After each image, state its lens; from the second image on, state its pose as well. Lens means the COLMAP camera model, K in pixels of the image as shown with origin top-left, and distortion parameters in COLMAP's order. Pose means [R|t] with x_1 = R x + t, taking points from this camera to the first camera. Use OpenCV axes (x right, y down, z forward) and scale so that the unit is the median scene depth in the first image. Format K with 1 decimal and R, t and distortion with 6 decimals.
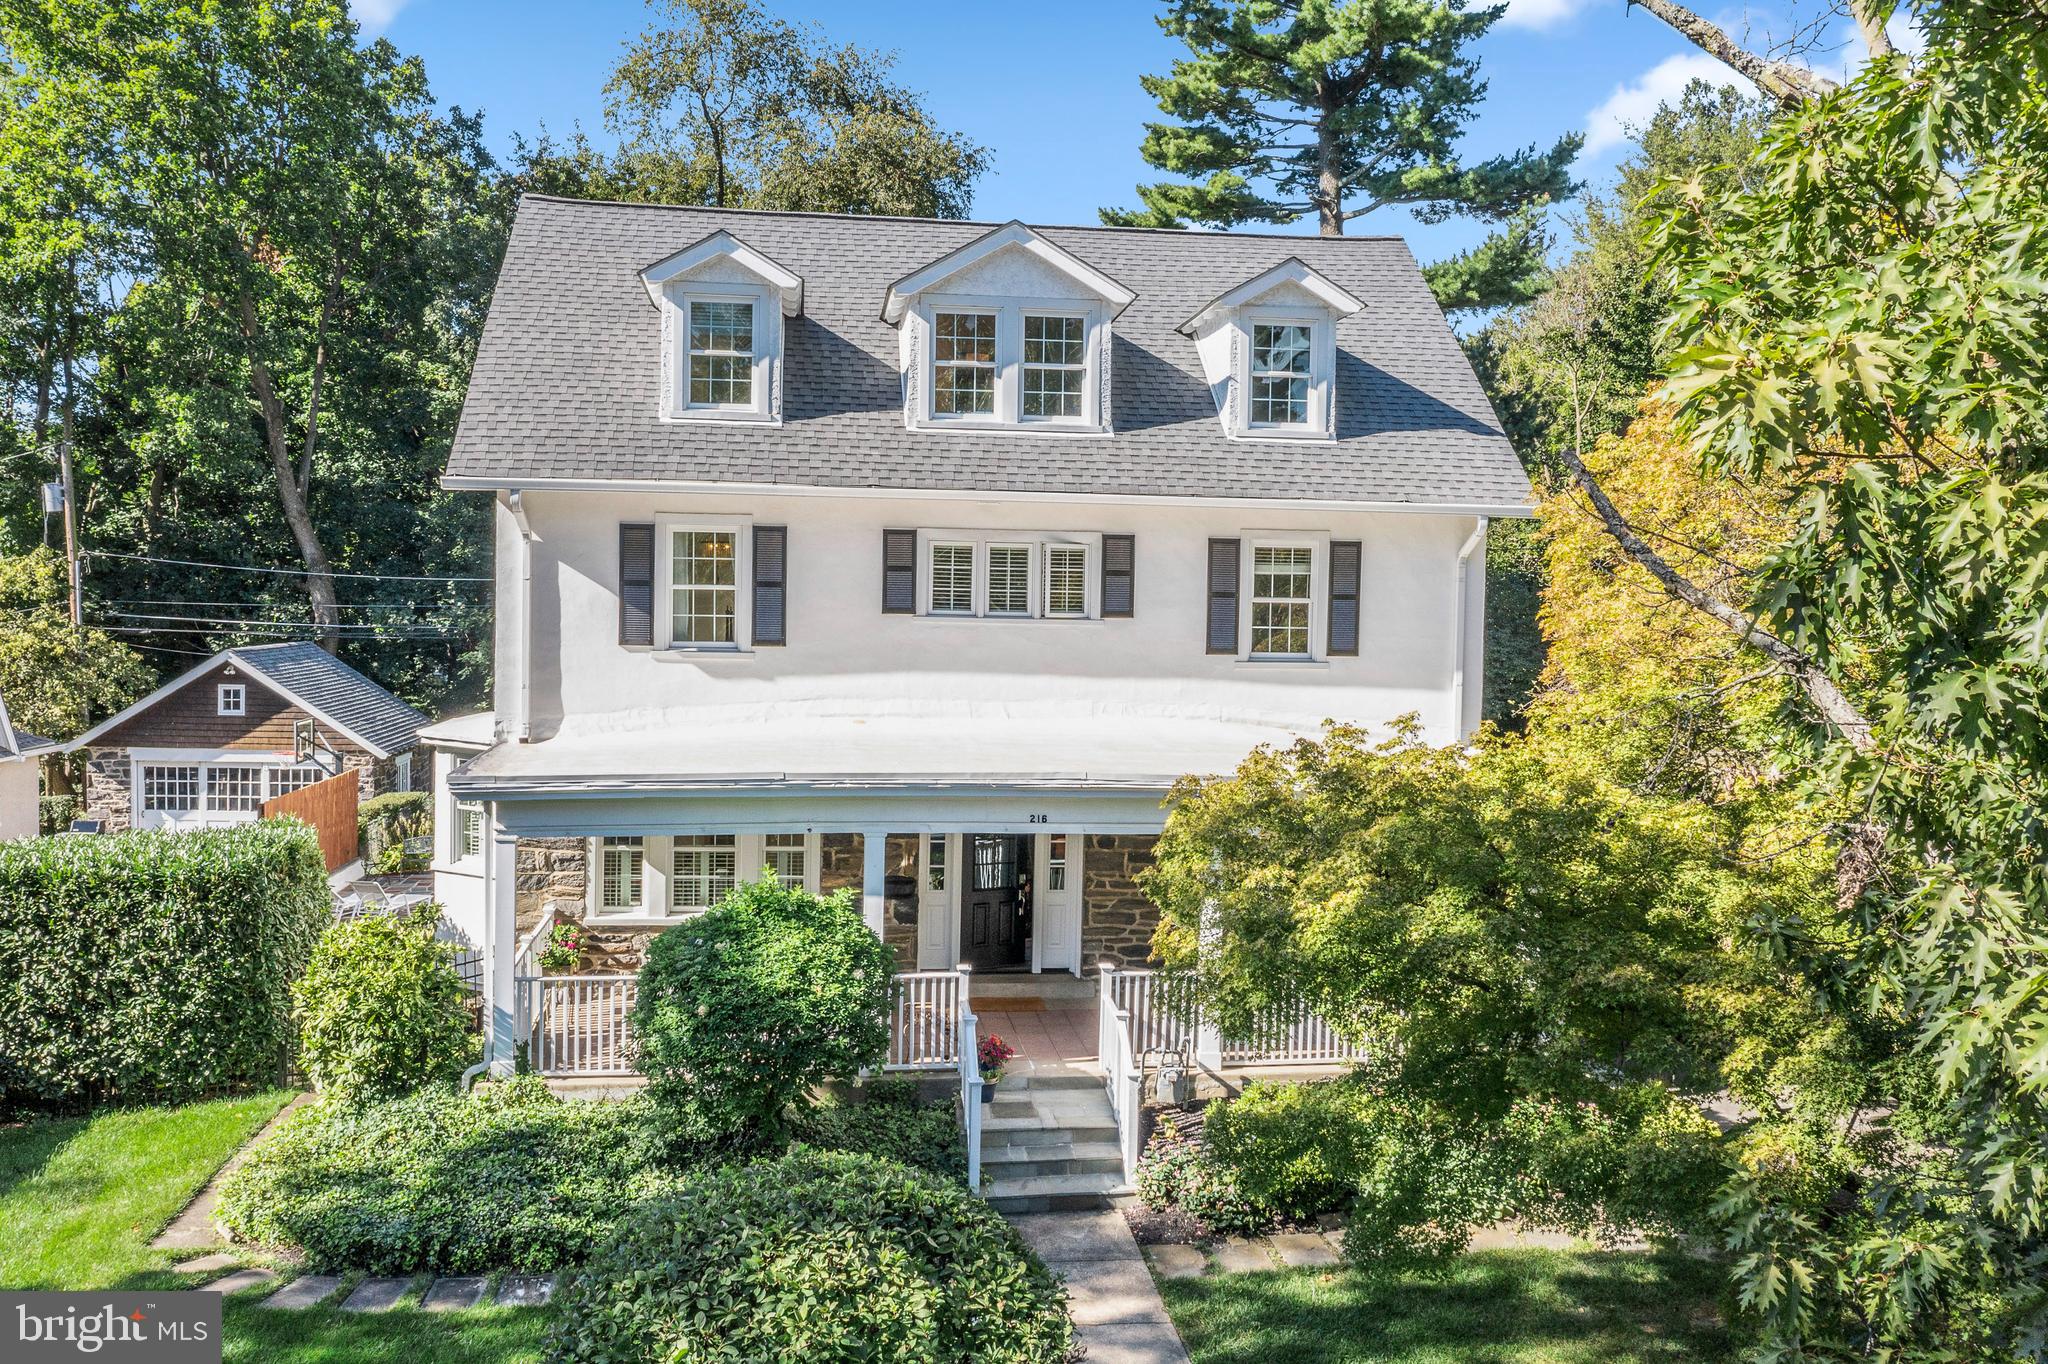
lens RADIAL K [[1706.8, 0, 1024.0], [0, 1706.8, 682.0], [0, 0, 1]] dist [-0.026968, 0.012467]
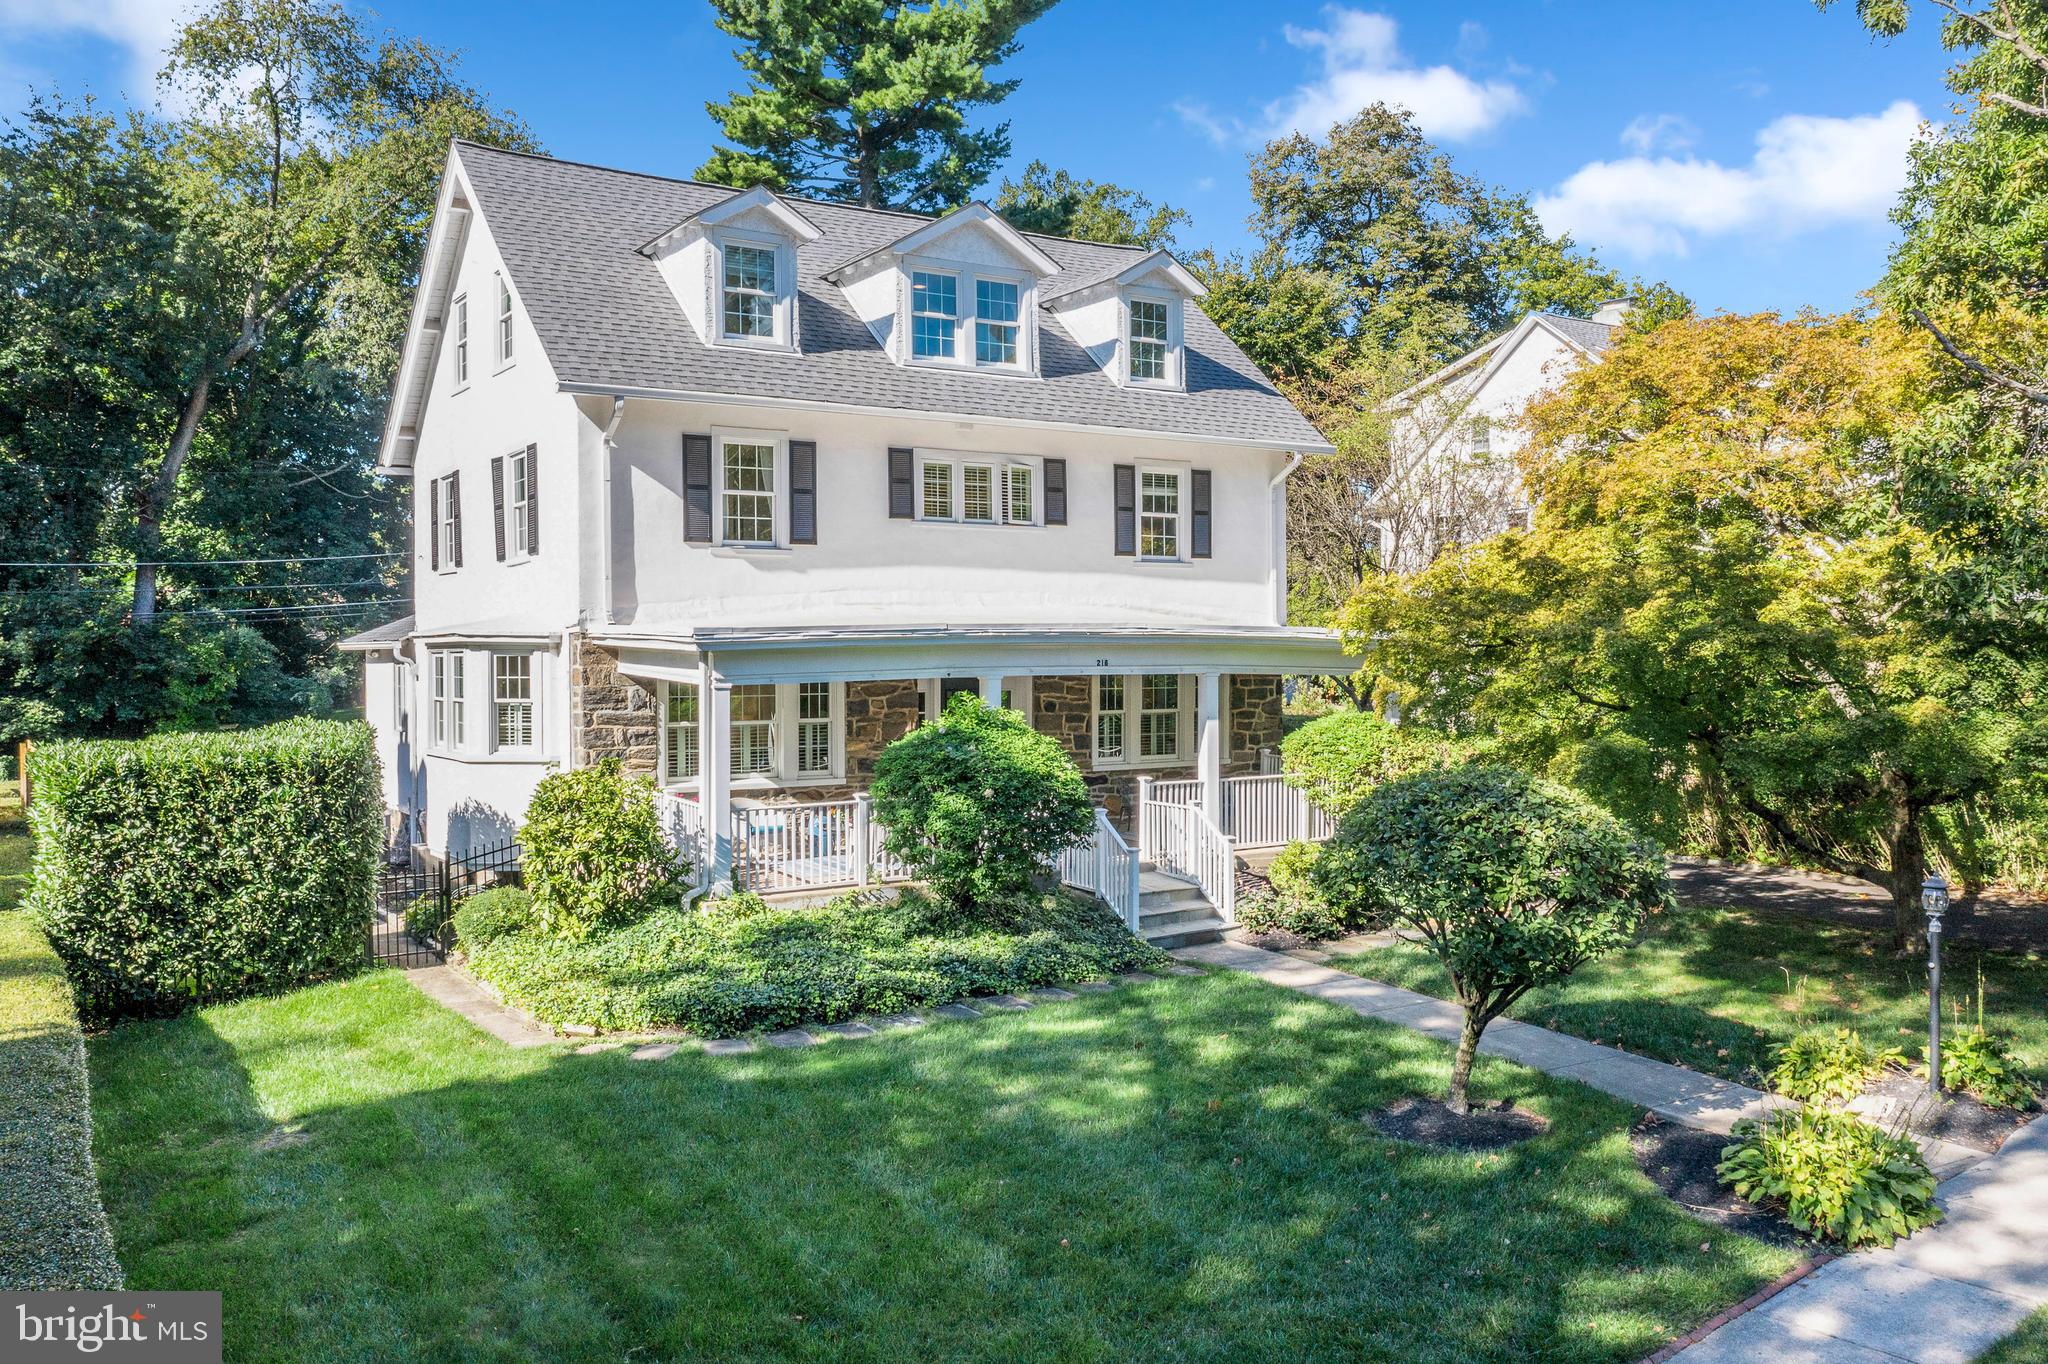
lens RADIAL K [[1646.3, 0, 1034.8], [0, 1646.3, 678.3], [0, 0, 1]] dist [-0.027779, 0.012232]
pose [[0.899904, -0.032403, 0.434882, -0.494653], [0.043336, 0.998944, -0.015243, 0.093368], [-0.433929, 0.032563, 0.900358, -0.074767]]
